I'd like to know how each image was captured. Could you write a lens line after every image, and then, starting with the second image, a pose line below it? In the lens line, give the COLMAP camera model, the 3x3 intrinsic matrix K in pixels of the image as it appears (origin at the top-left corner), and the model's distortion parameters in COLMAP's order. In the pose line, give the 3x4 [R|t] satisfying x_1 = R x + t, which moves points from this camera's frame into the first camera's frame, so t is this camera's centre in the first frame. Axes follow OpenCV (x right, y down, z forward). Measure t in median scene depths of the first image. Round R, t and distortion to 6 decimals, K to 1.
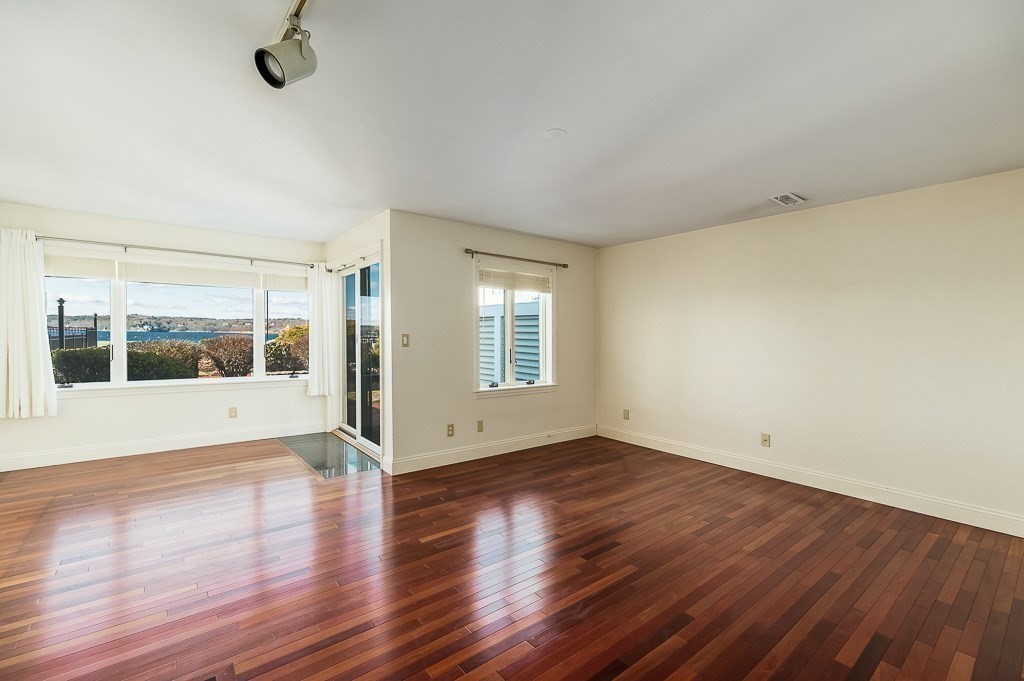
lens RADIAL K [[446.6, 0, 518.6], [0, 446.6, 339.4], [0, 0, 1]] dist [0.003325, 0.001064]
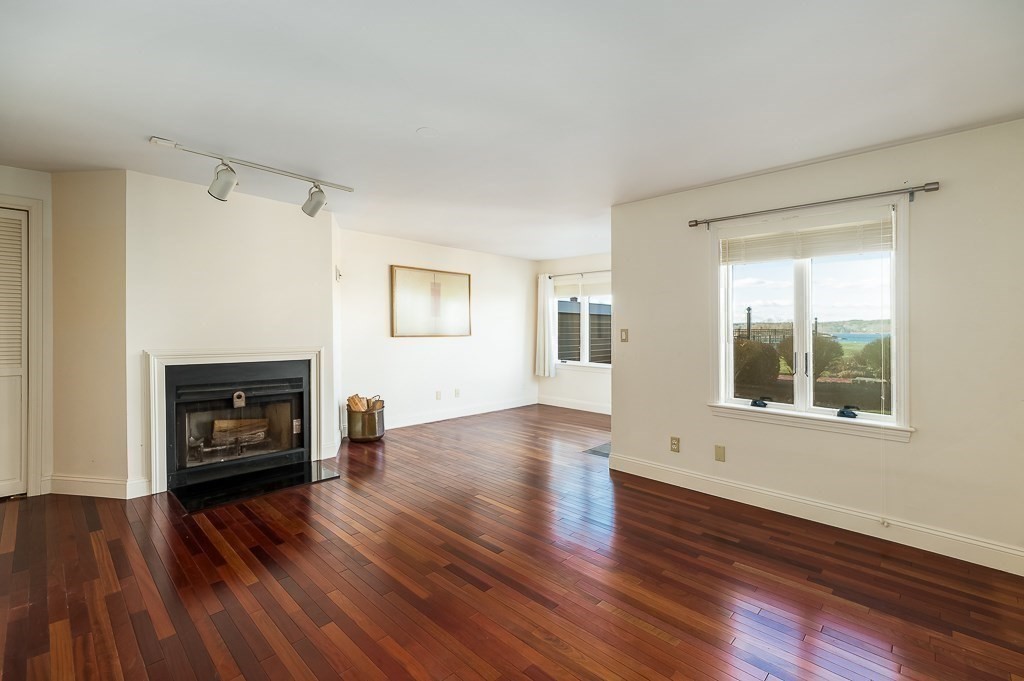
lens RADIAL K [[446.6, 0, 517.2], [0, 446.6, 339.0], [0, 0, 1]] dist [0.003325, 0.001064]
pose [[0.122008, 0.013349, -0.992439, 0.632500], [-0.021158, 0.999717, 0.010846, 0.004028], [0.992304, 0.019674, 0.122256, 0.598703]]
